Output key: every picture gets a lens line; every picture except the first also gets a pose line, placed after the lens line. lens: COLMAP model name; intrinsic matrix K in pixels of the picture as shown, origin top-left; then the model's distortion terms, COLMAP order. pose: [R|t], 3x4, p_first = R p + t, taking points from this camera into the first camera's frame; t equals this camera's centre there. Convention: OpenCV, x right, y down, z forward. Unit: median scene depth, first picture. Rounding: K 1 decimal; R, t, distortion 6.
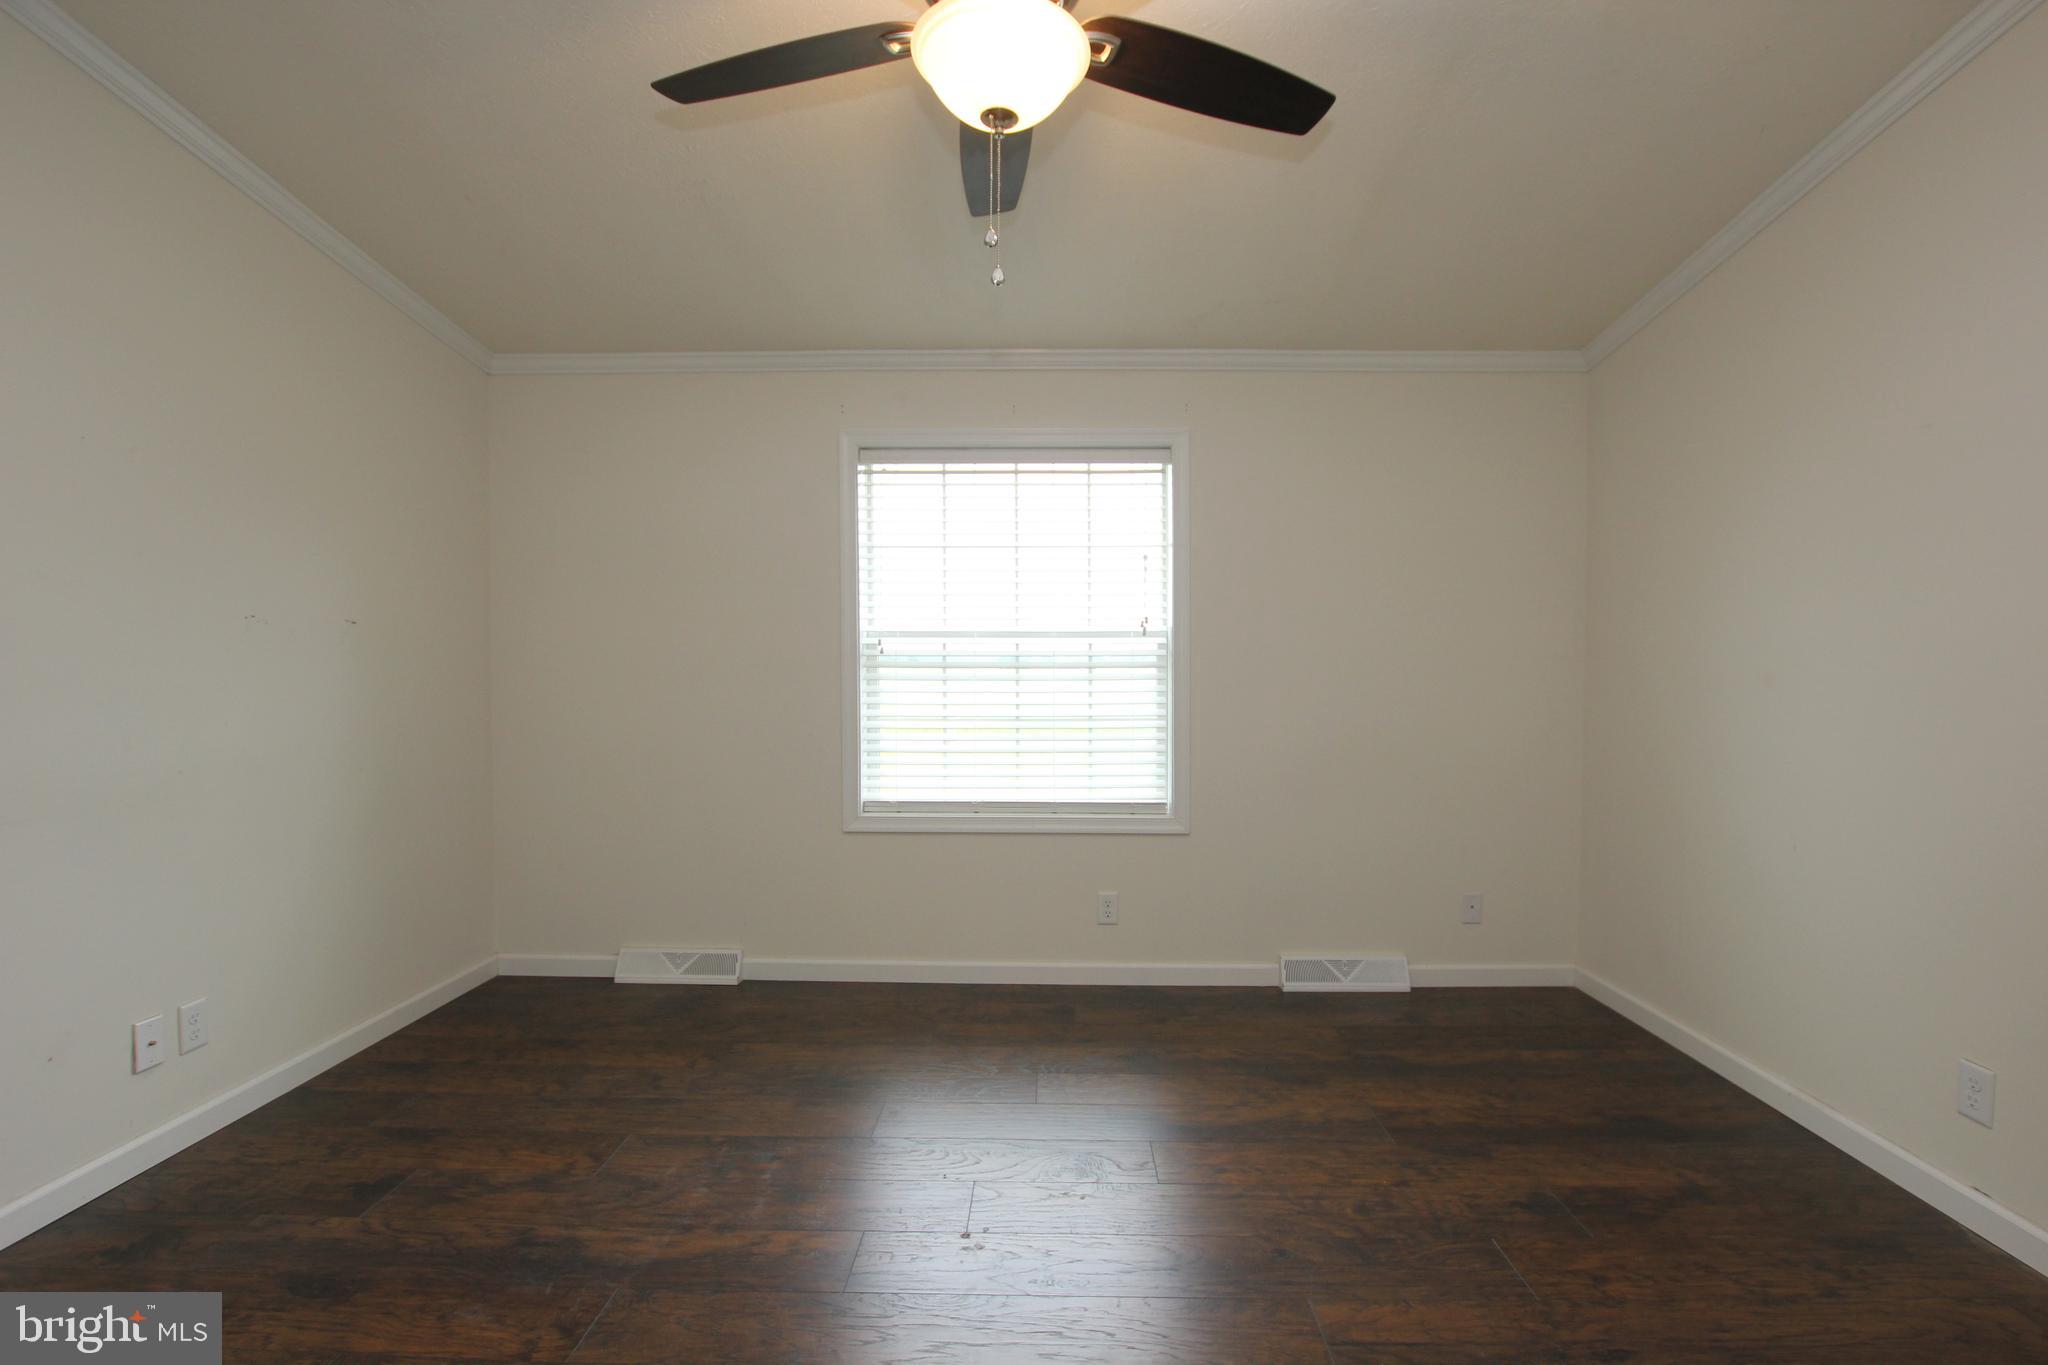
lens RADIAL K [[961.5, 0, 1024.0], [0, 961.5, 682.5], [0, 0, 1]] dist [-0.000543, 0.000036]
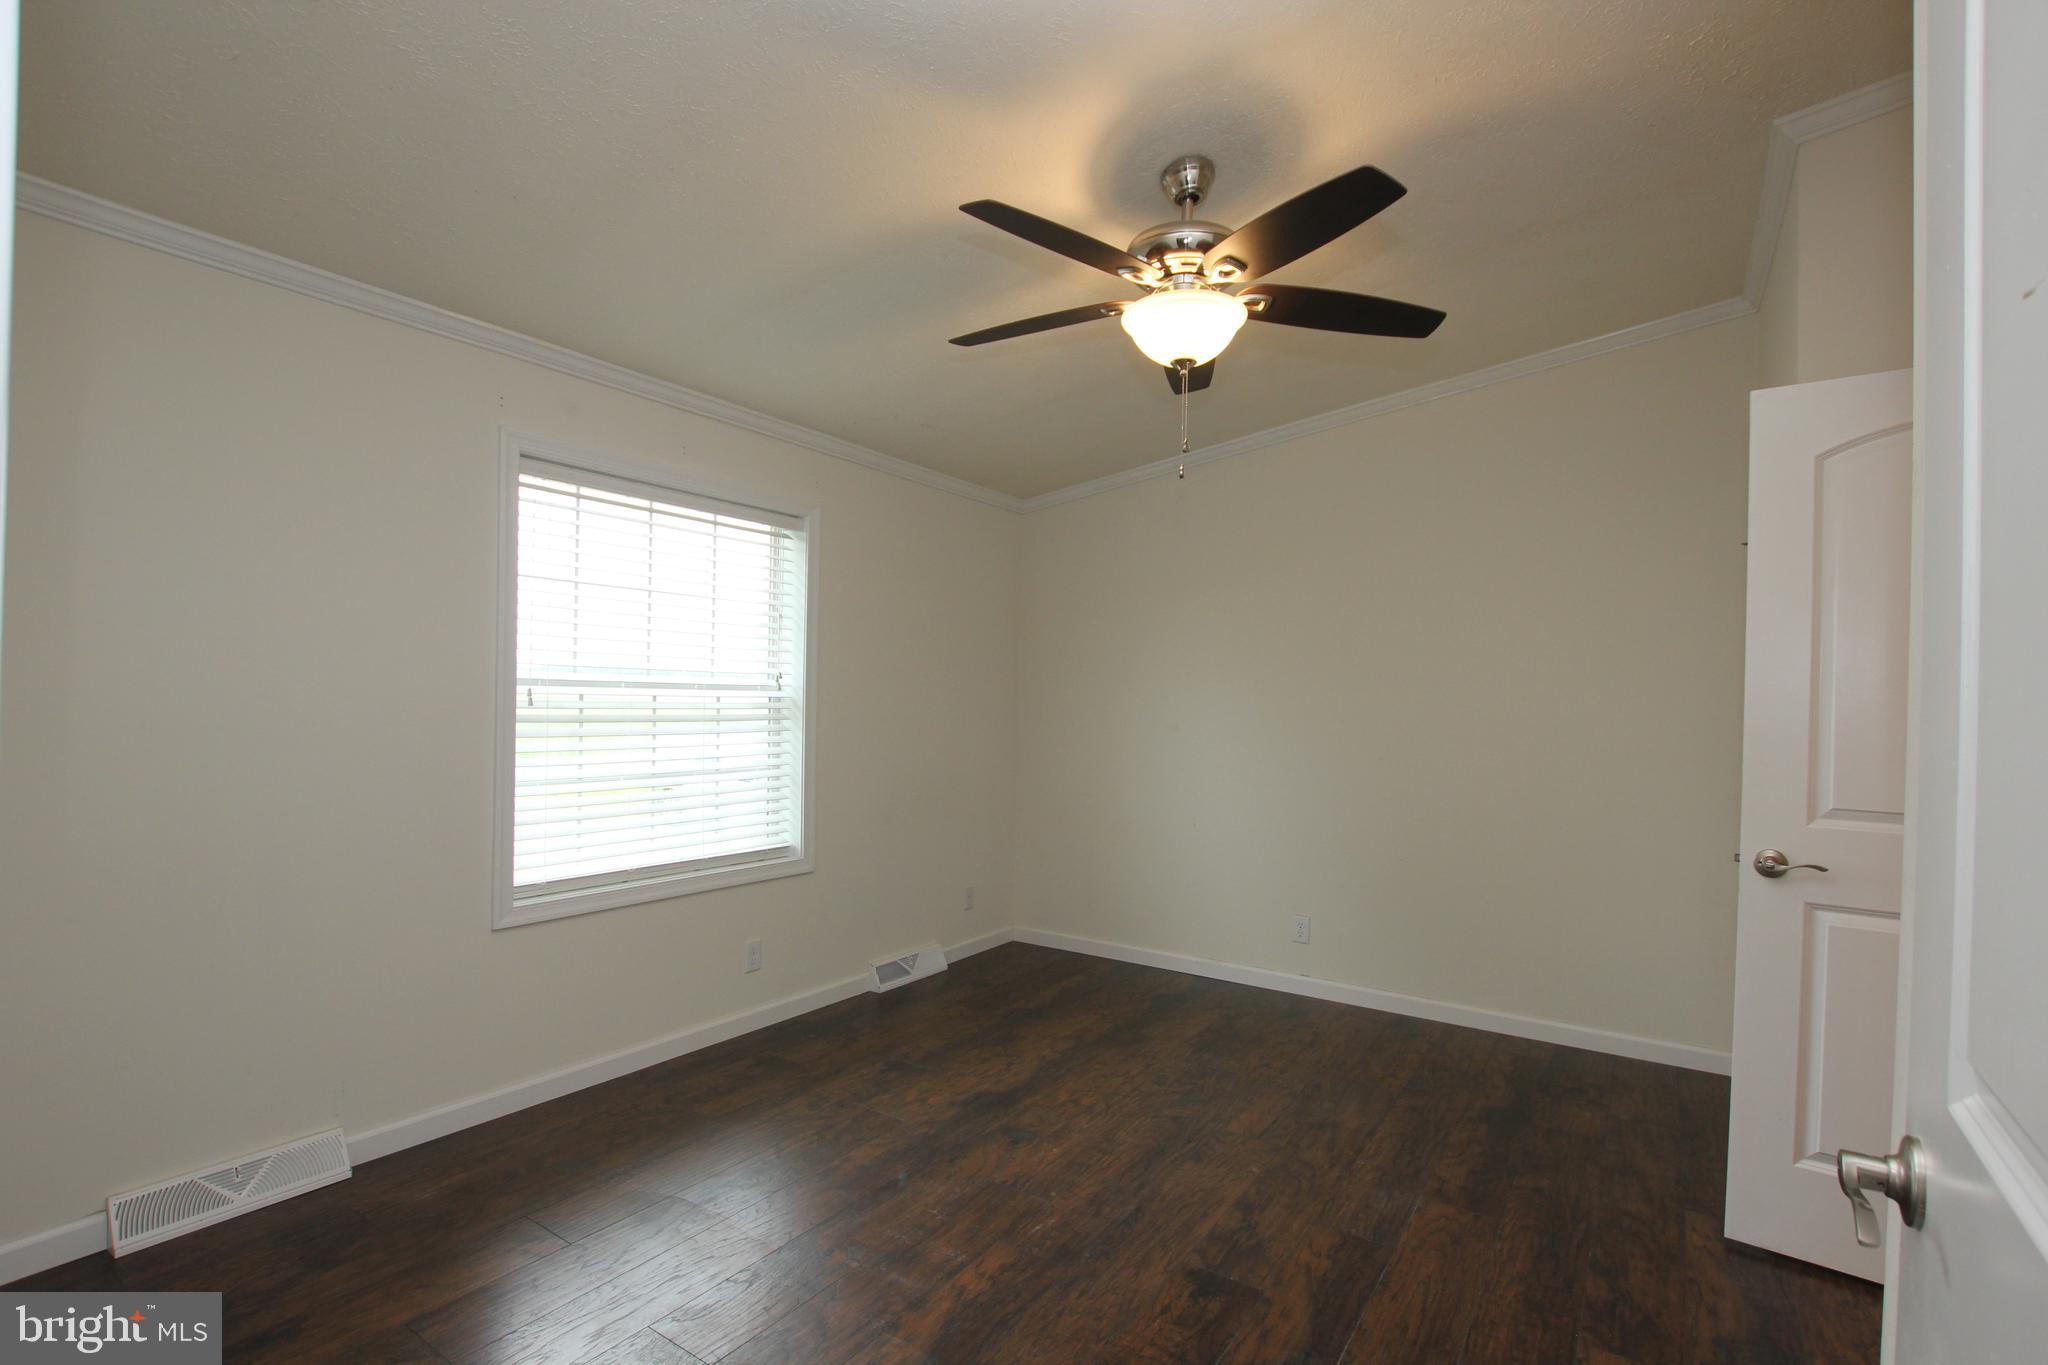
lens RADIAL K [[980.2, 0, 1024.4], [0, 980.2, 696.4], [0, 0, 1]] dist [-0.001417, -0.000042]
pose [[0.531154, 0.010861, 0.847206, -0.651967], [-0.011300, 0.999920, -0.005735, -0.039980], [-0.847200, -0.006527, 0.531234, 0.201395]]
